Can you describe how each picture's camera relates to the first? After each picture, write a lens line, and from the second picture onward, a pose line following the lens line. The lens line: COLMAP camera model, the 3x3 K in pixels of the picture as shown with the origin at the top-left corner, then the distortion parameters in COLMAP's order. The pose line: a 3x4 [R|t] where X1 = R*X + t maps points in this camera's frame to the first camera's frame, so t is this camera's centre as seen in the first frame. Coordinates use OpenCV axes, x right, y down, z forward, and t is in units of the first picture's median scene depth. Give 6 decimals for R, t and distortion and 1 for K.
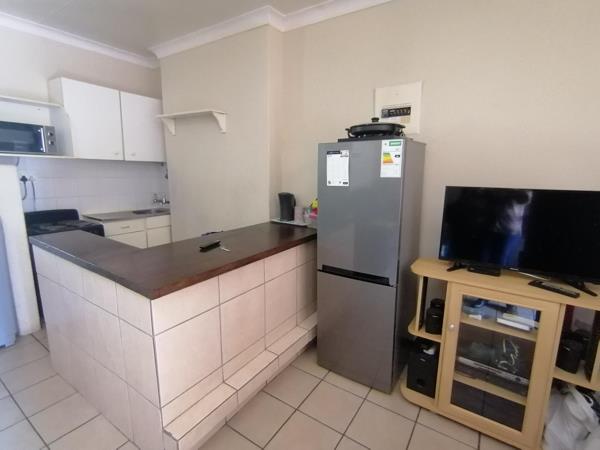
lens RADIAL K [[294.1, 0, 300.0], [0, 294.1, 225.0], [0, 0, 1]] dist [0.004958, -0.001064]
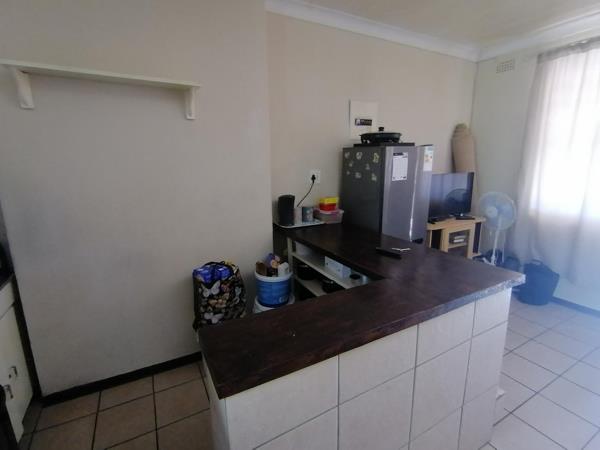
lens RADIAL K [[294.1, 0, 300.0], [0, 294.1, 225.0], [0, 0, 1]] dist [0.004958, -0.001064]
pose [[0.472955, -0.205306, 0.856833, -2.546504], [0.189992, 0.973359, 0.128355, -0.398512], [-0.860358, 0.102085, 0.499362, 1.578517]]
